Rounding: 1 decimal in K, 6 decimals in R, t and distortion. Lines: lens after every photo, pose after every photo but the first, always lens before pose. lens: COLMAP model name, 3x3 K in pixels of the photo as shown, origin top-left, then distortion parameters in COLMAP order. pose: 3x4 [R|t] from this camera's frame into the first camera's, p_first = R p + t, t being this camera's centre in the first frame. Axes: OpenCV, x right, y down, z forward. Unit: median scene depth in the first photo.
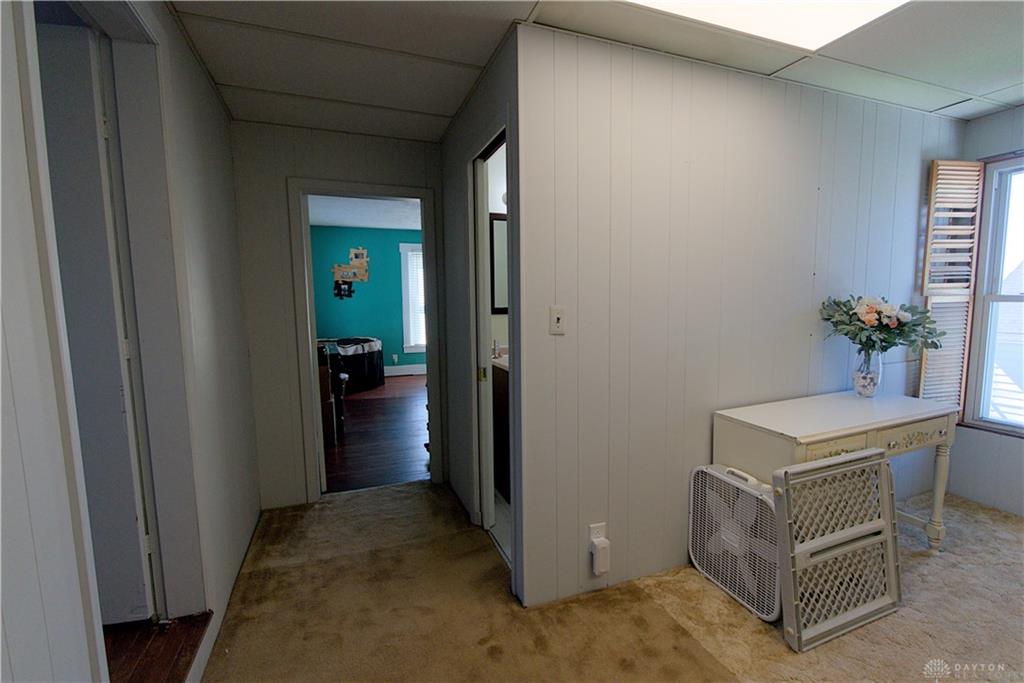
lens RADIAL K [[472.3, 0, 531.2], [0, 472.3, 342.4], [0, 0, 1]] dist [0.000840, 0.000126]
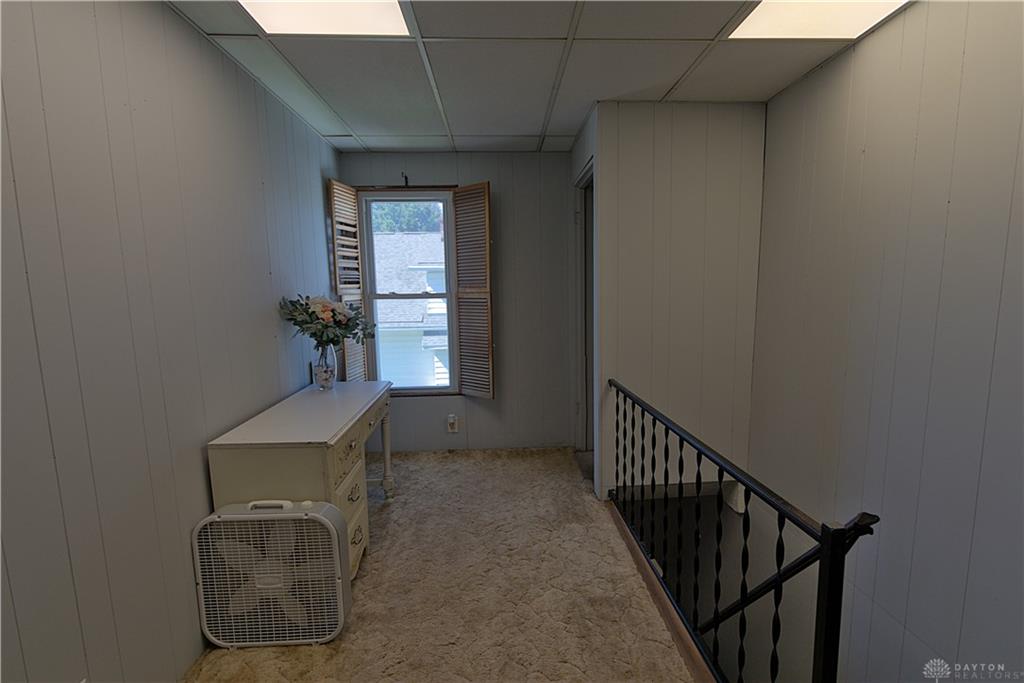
lens RADIAL K [[472.3, 0, 518.0], [0, 472.3, 345.0], [0, 0, 1]] dist [0.000840, 0.000126]
pose [[0.328159, -0.106691, 0.938578, -0.158664], [0.101004, 0.991868, 0.077434, -0.024921], [-0.939207, 0.069389, 0.336266, 0.228536]]
